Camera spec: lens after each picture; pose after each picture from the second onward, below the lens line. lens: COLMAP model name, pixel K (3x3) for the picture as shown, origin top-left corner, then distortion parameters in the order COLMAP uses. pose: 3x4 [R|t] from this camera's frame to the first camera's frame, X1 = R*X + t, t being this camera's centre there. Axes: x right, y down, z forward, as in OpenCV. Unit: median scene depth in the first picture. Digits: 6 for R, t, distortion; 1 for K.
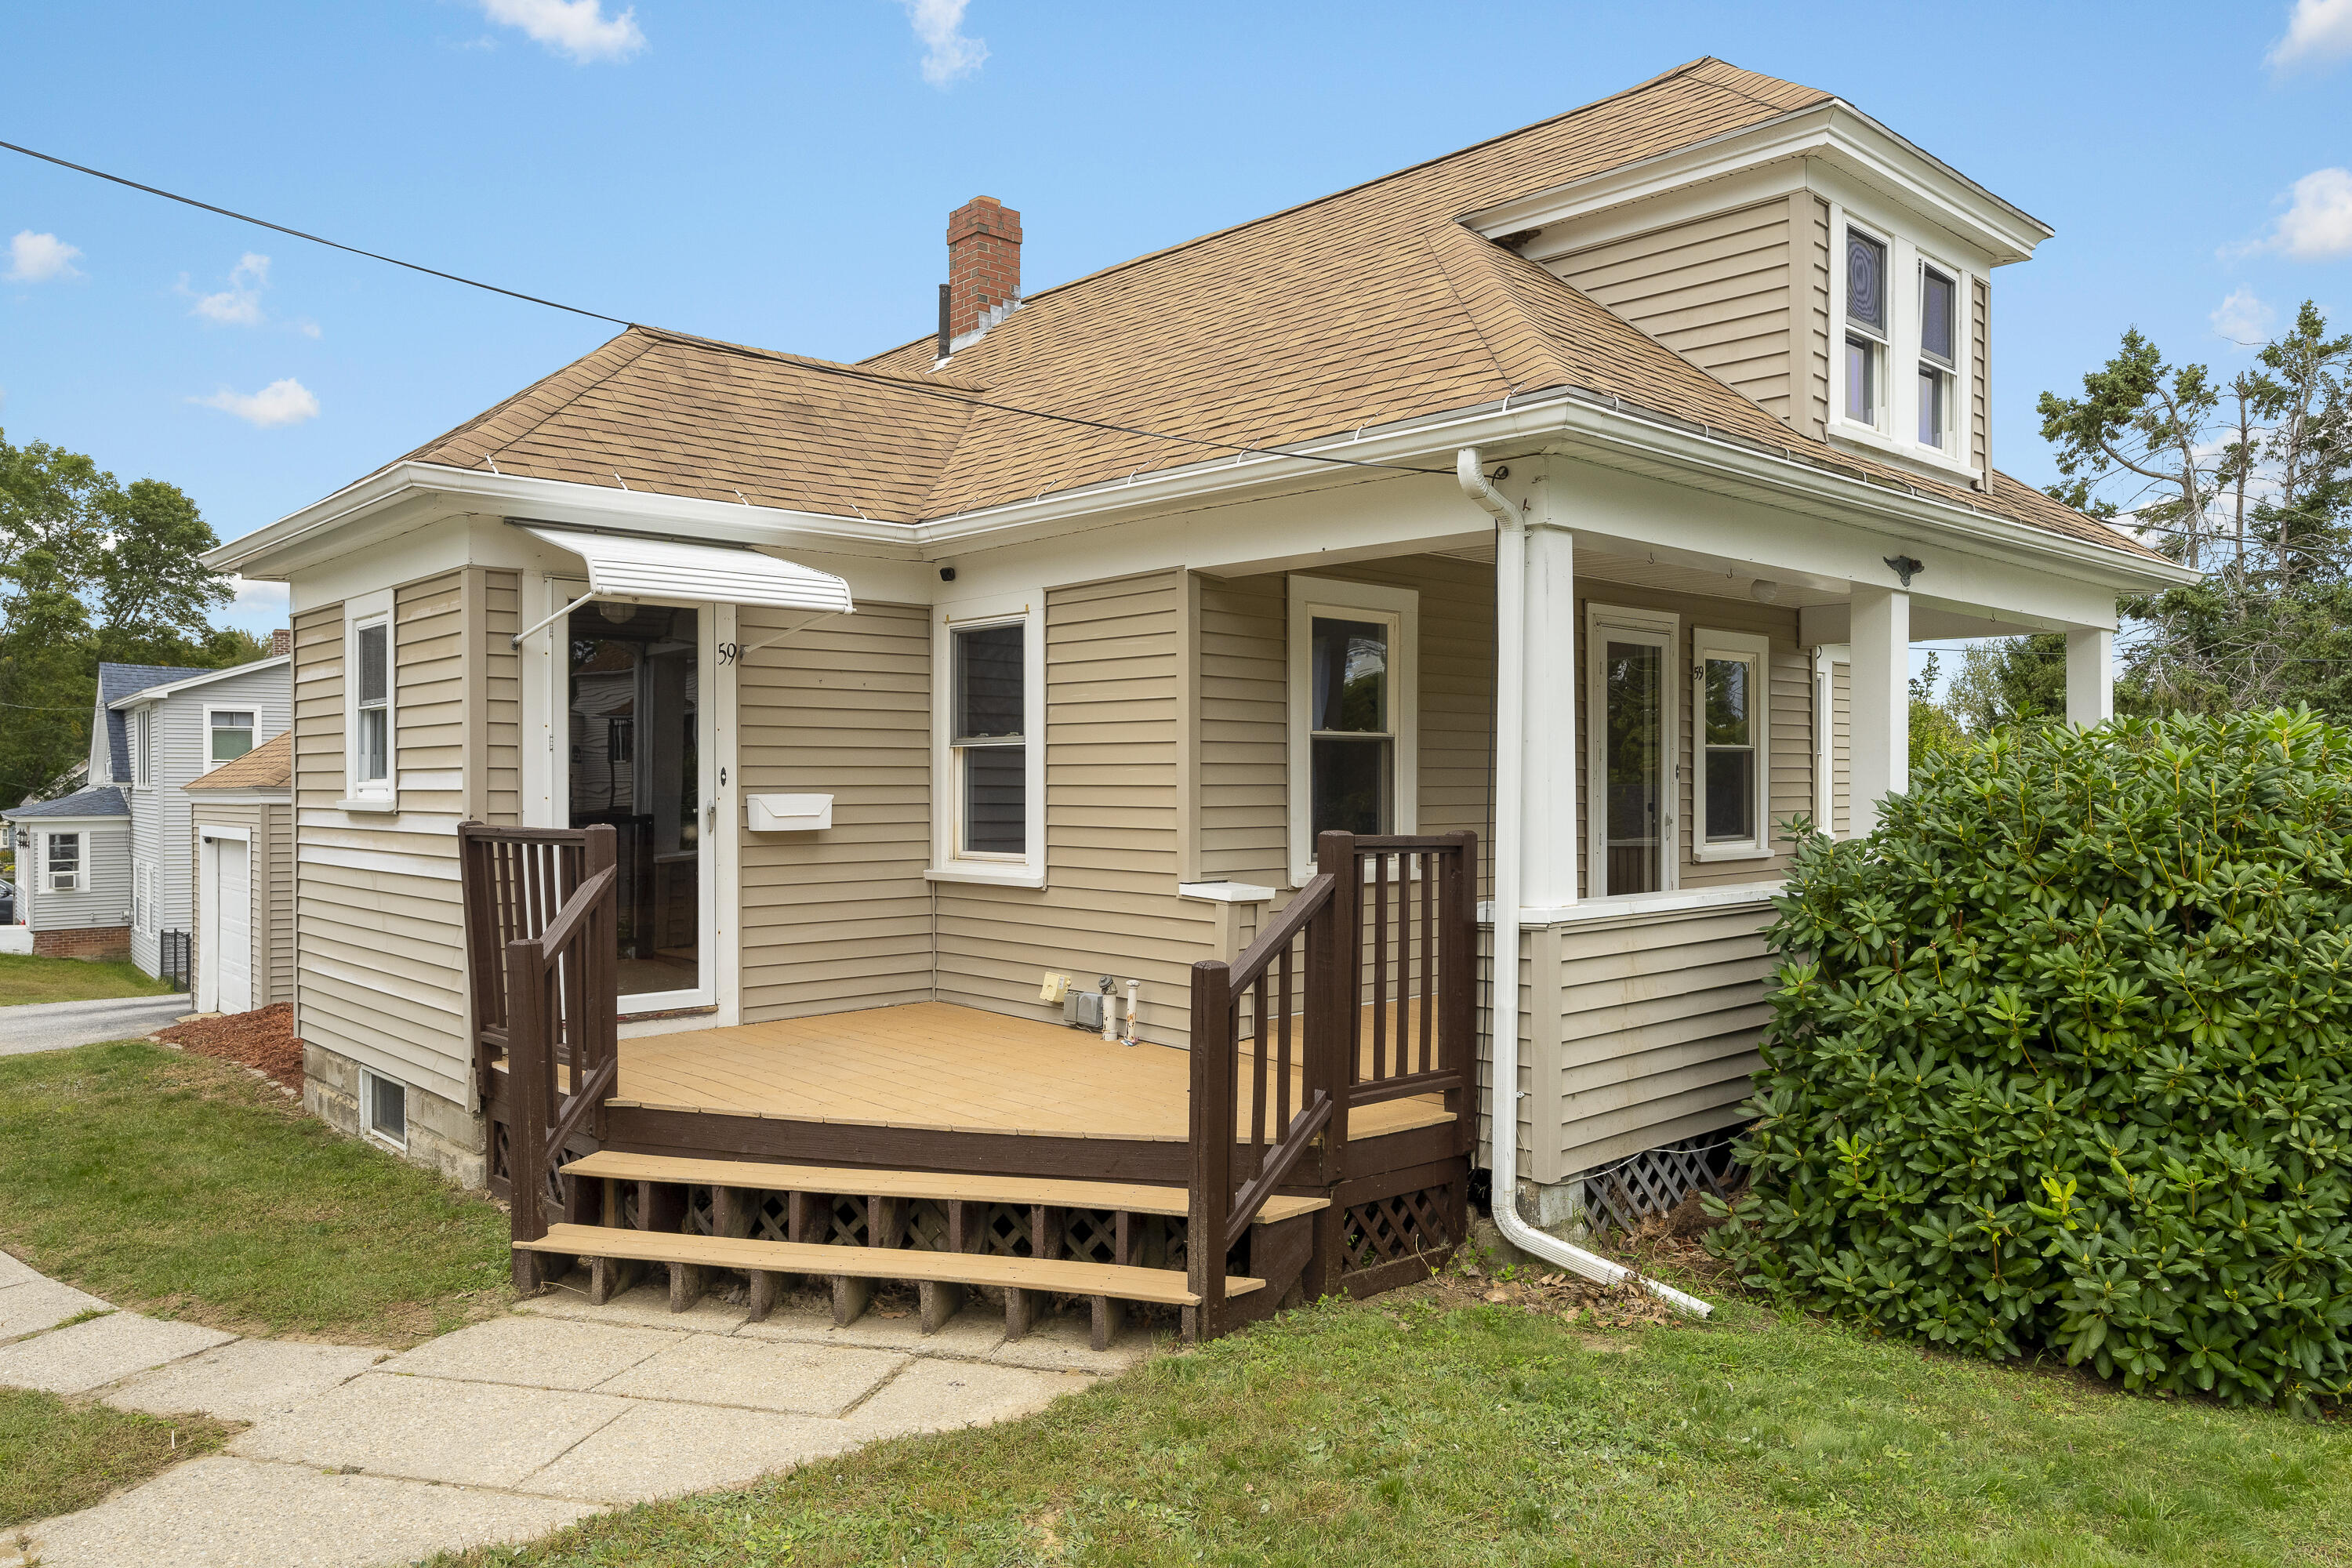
lens RADIAL K [[1616.0, 0, 1176.0], [0, 1616.0, 784.0], [0, 0, 1]] dist [0.013034, 0.000357]
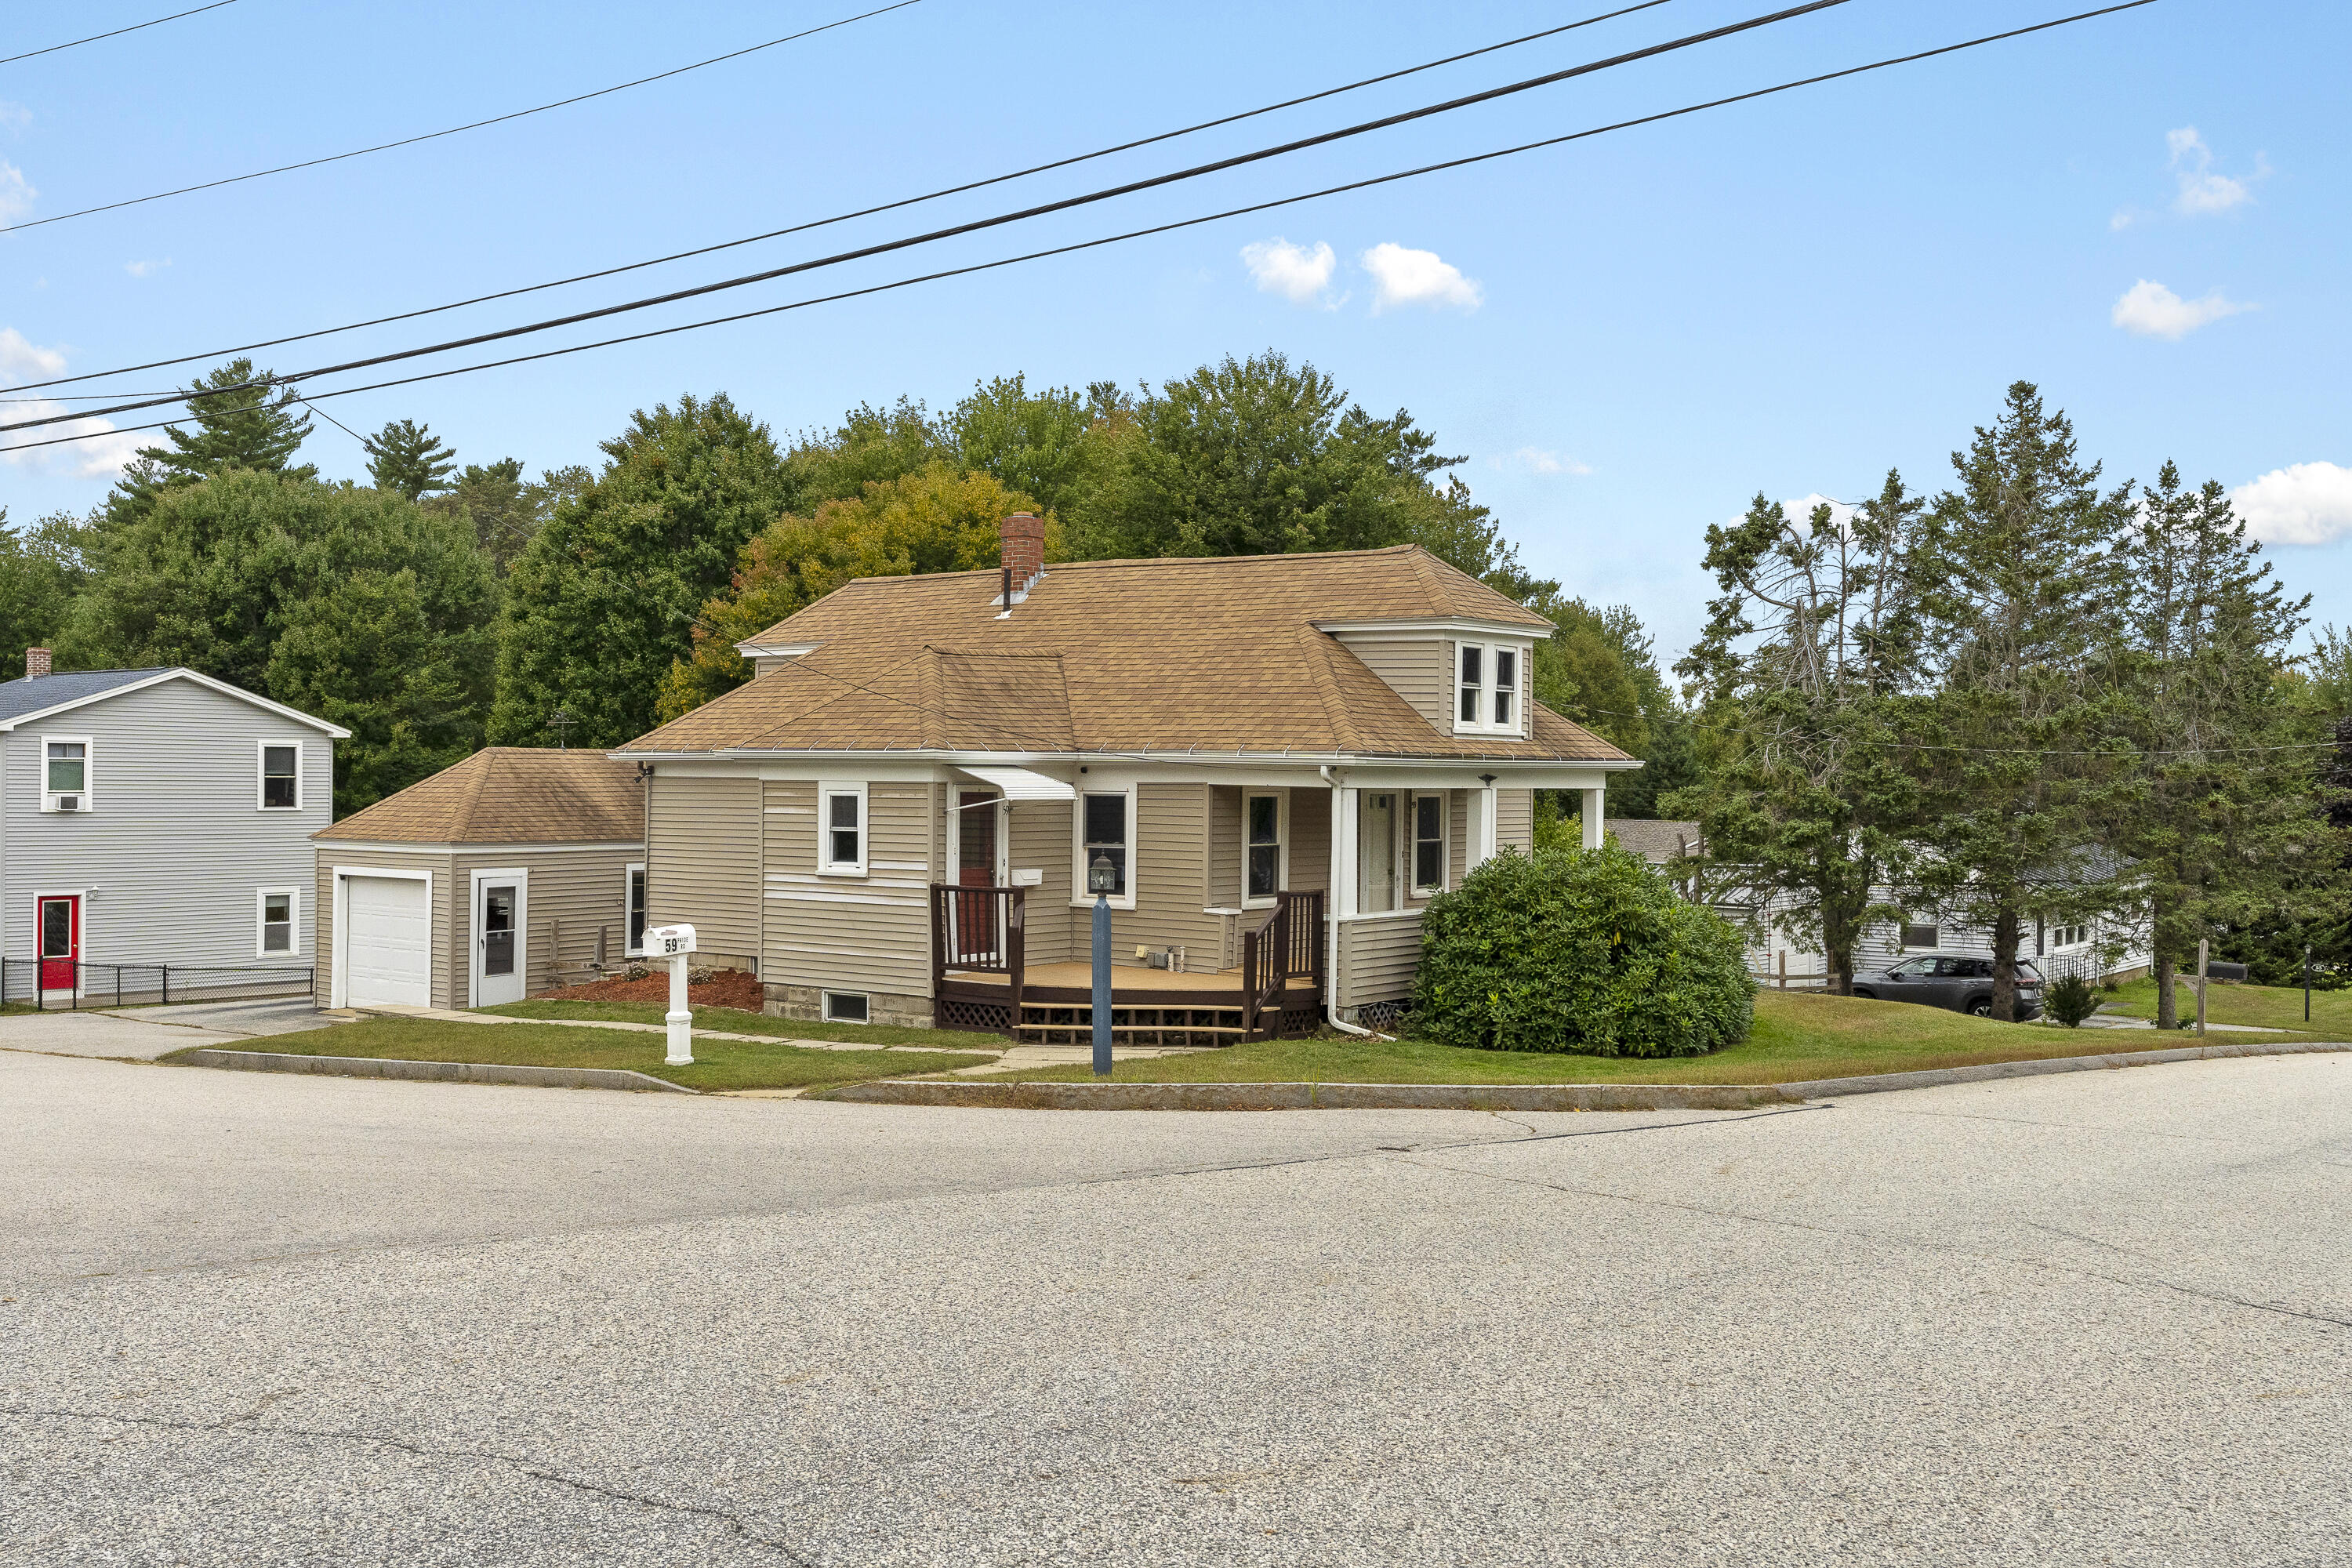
lens RADIAL K [[2093.7, 0, 1176.0], [0, 2093.7, 784.0], [0, 0, 1]] dist [0.037614, -0.002931]
pose [[0.986848, 0.010056, 0.161338, -0.630361], [-0.009954, 0.999949, -0.001442, -0.140358], [-0.161344, -0.000183, 0.986898, -2.459018]]
